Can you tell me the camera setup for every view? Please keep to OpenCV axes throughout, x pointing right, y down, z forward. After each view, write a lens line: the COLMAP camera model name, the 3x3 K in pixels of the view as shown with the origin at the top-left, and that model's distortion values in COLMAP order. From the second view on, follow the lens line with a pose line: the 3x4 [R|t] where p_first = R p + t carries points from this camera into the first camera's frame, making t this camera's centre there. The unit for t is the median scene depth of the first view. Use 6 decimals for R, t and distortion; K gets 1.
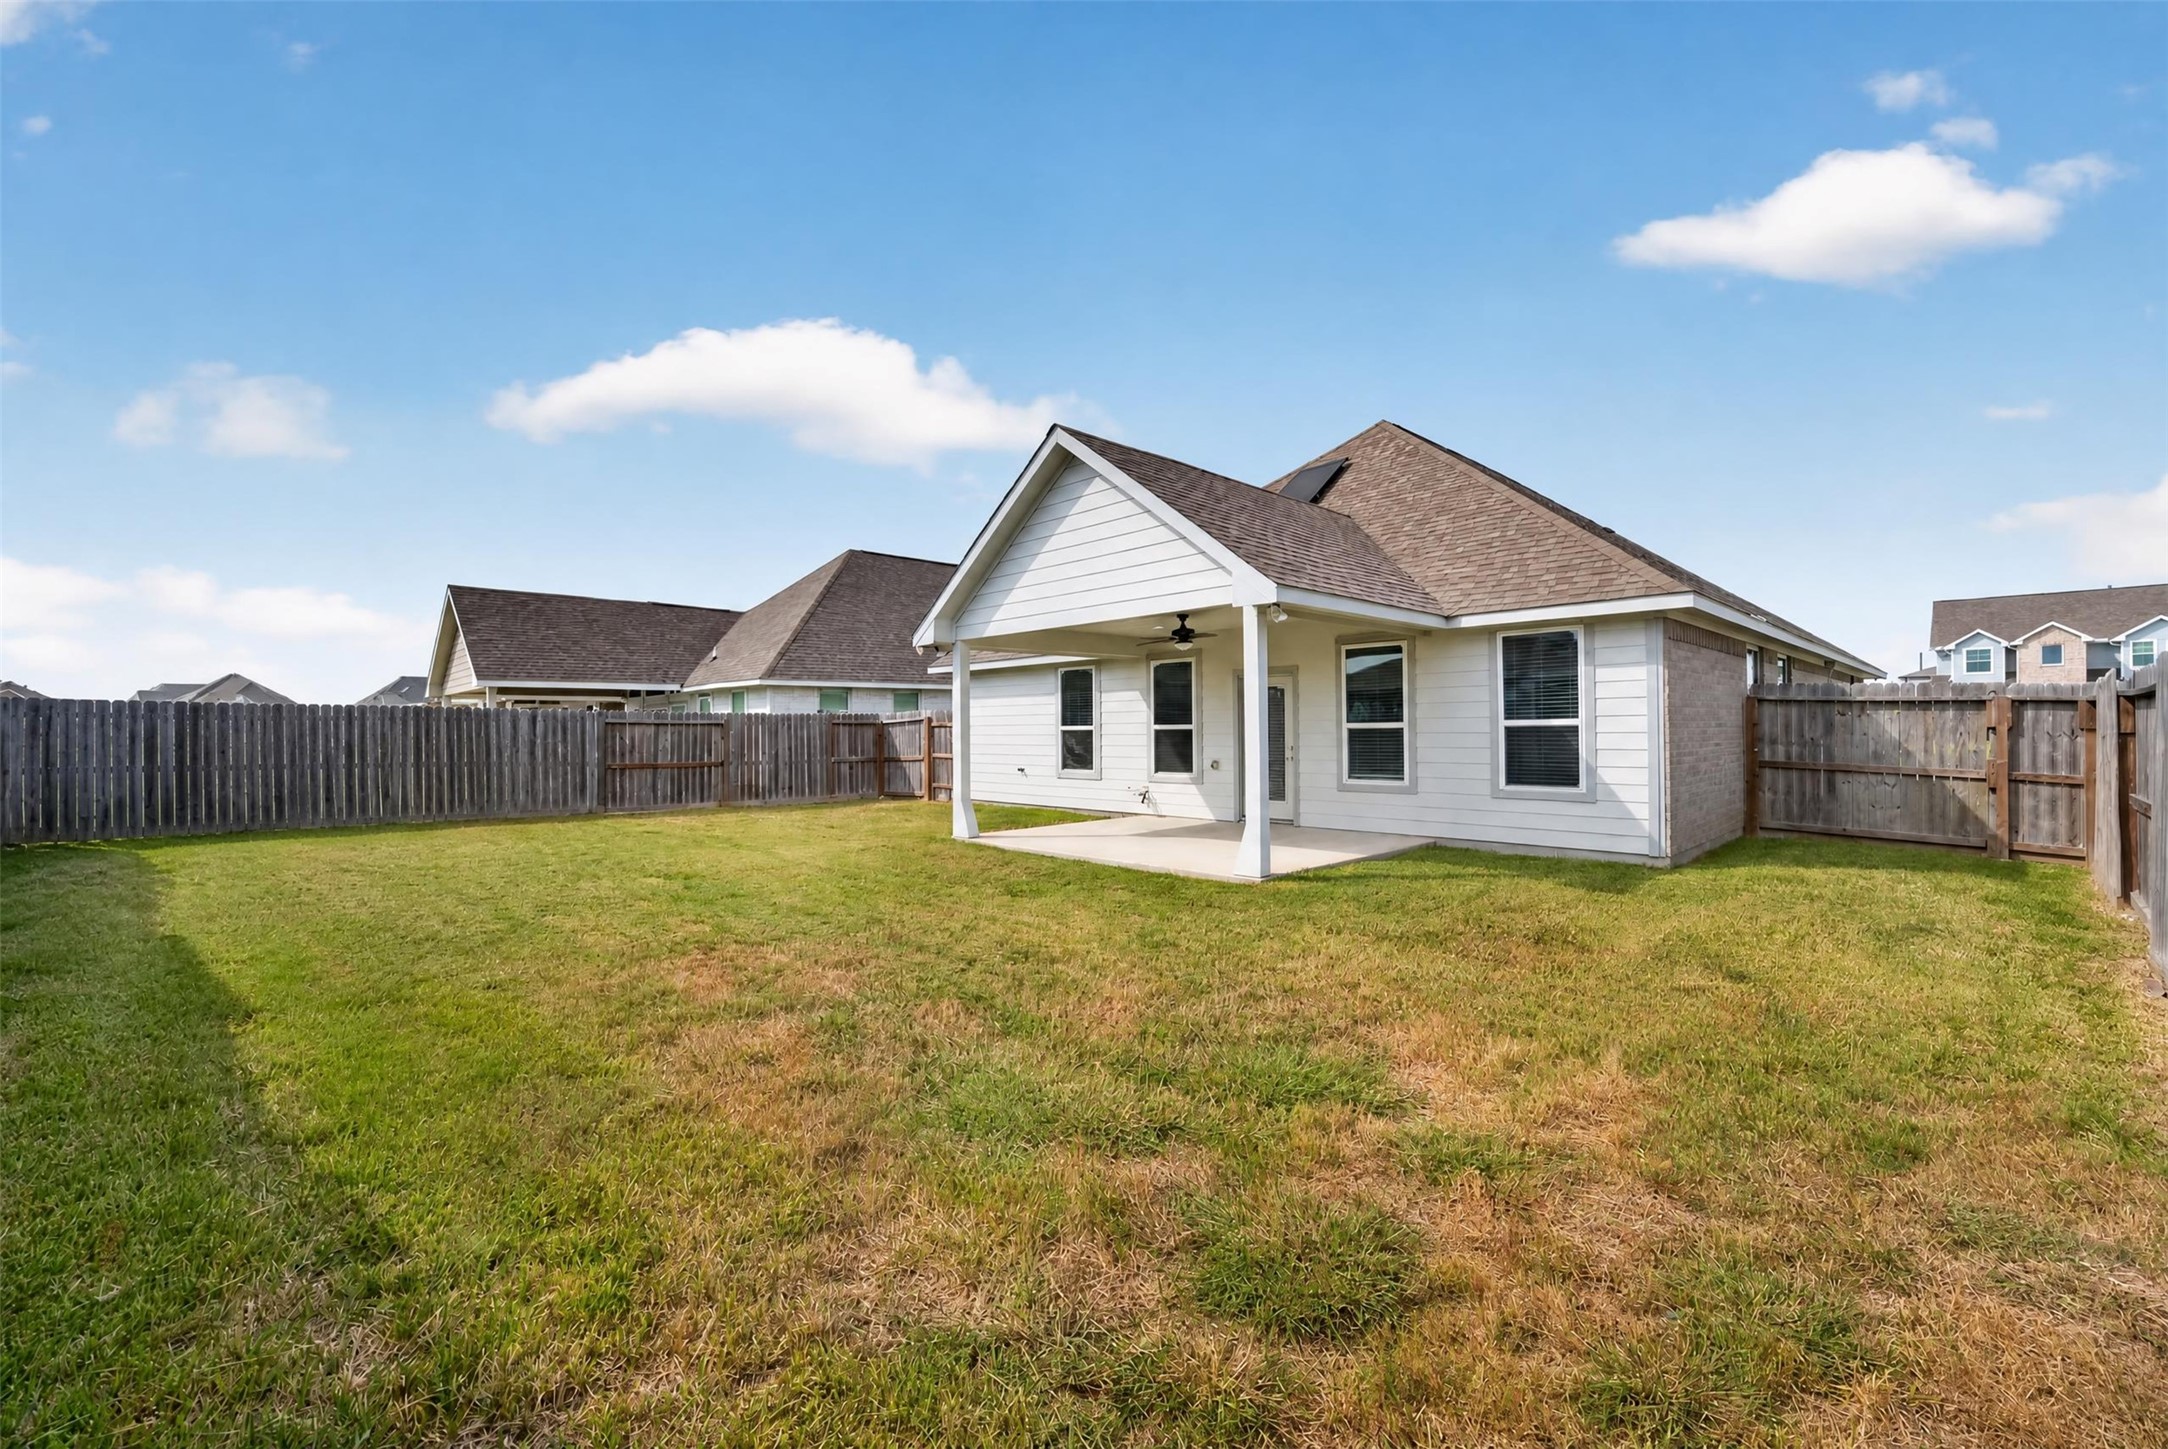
lens RADIAL K [[899.1, 0, 1077.3], [0, 899.1, 722.1], [0, 0, 1]] dist [0.005362, -0.000941]
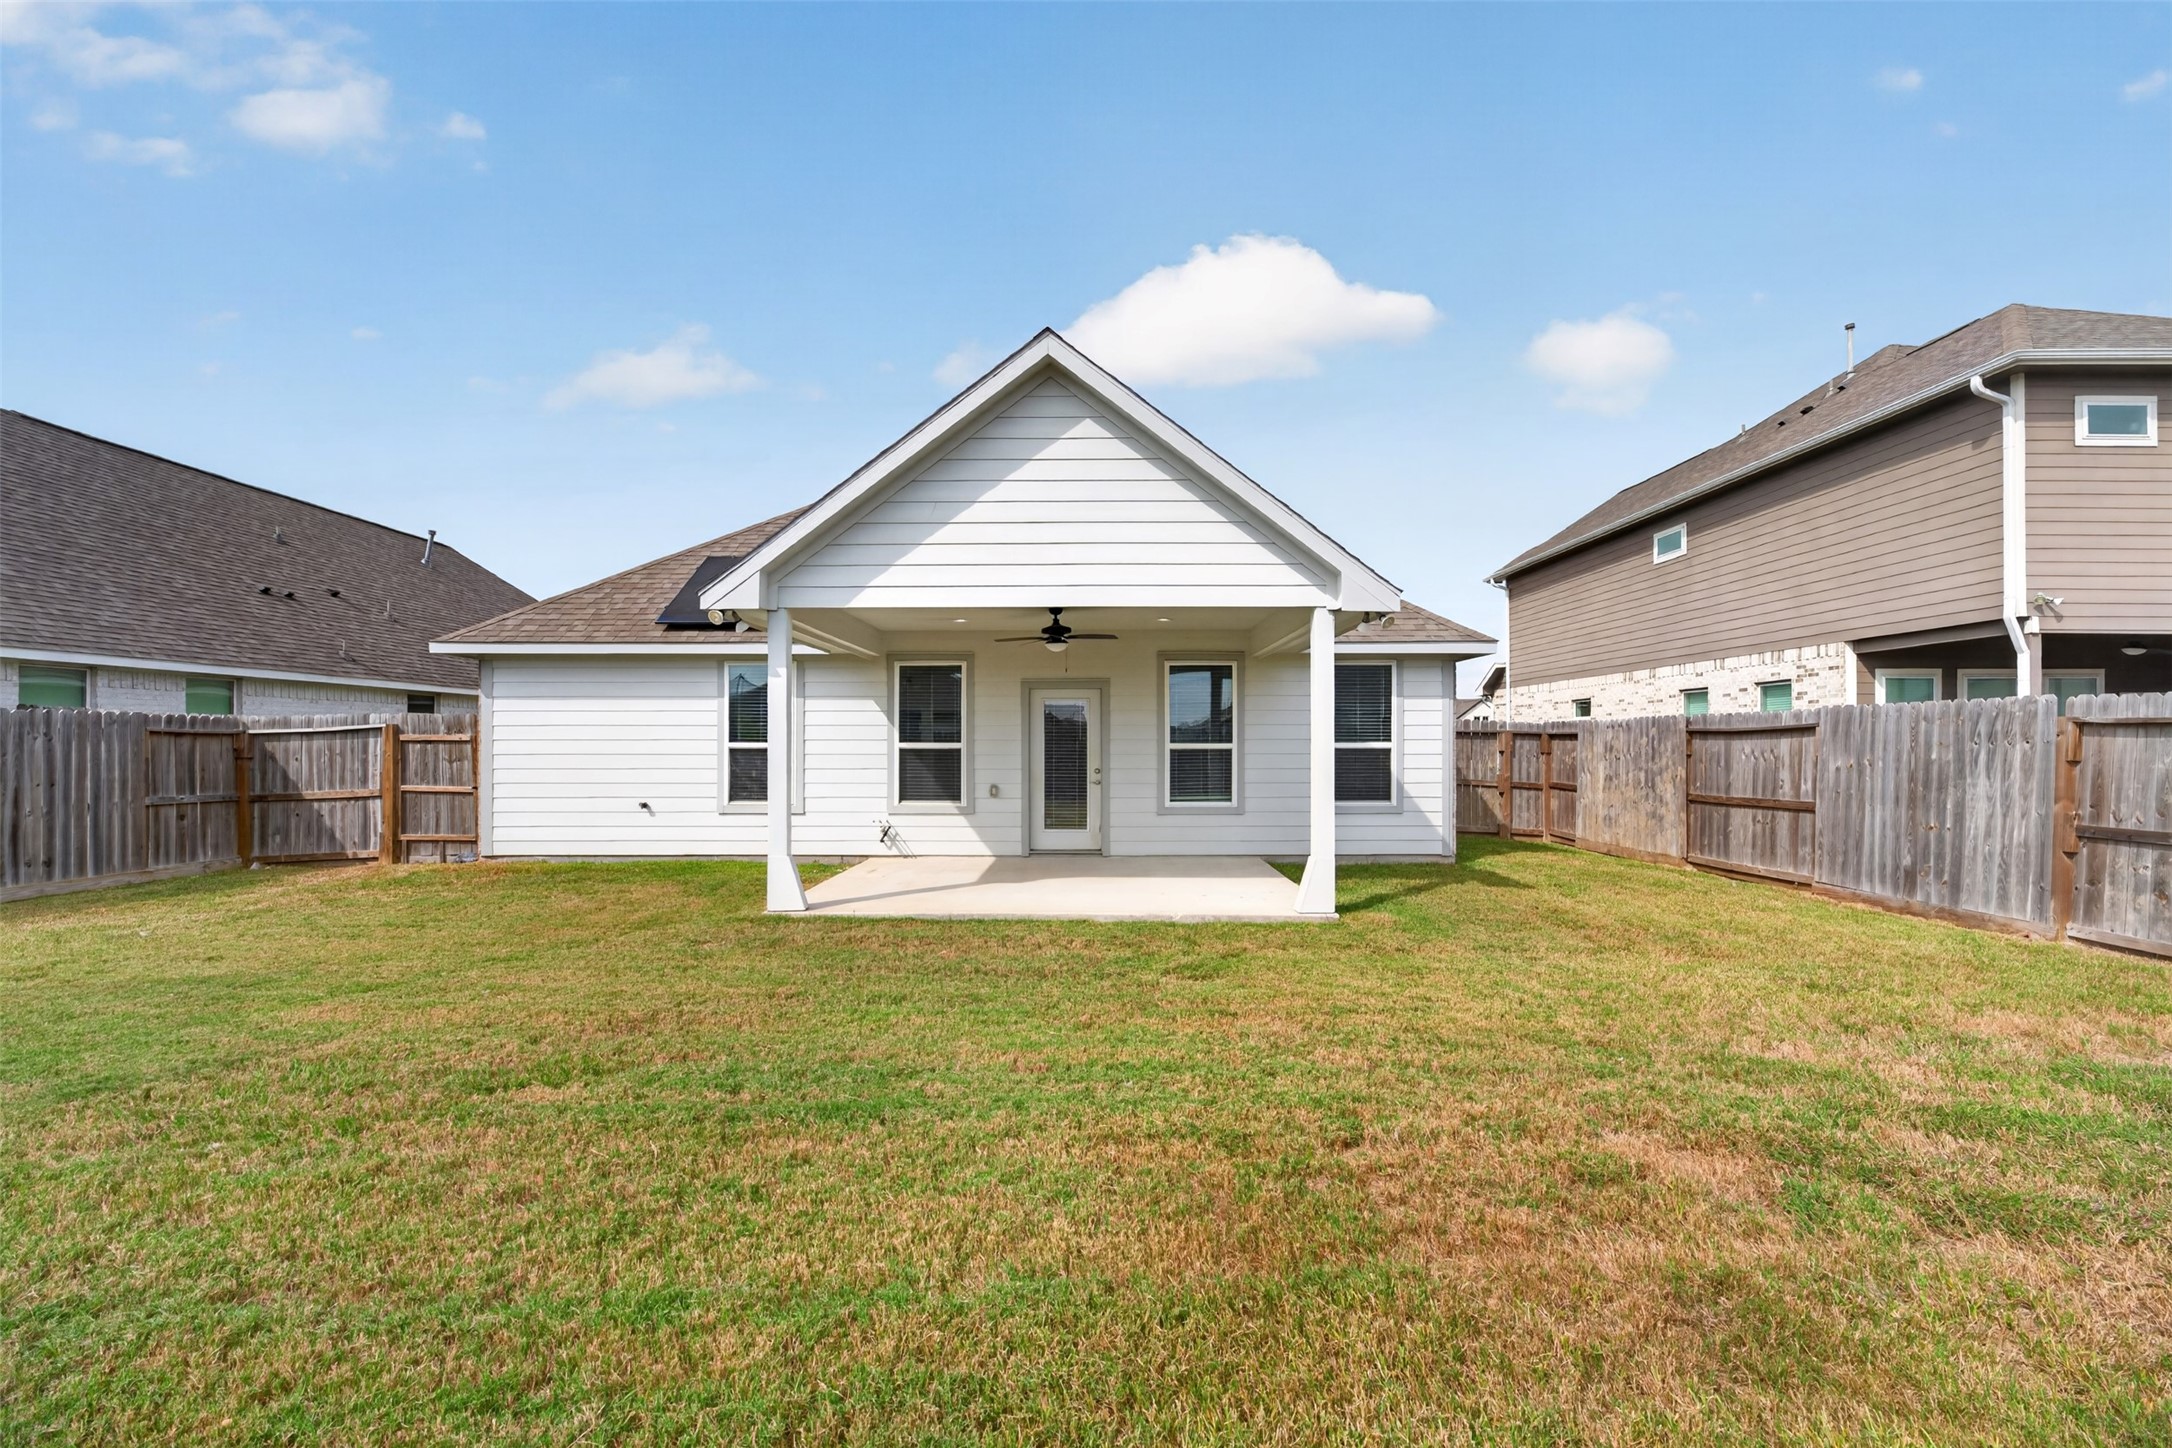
lens RADIAL K [[900.7, 0, 1086.0], [0, 900.7, 745.7], [0, 0, 1]] dist [0.005362, -0.000941]
pose [[0.697441, 0.009925, 0.716573, -0.393448], [-0.011042, 0.999934, -0.003103, 0.006951], [-0.716557, -0.005748, 0.697505, 0.348314]]
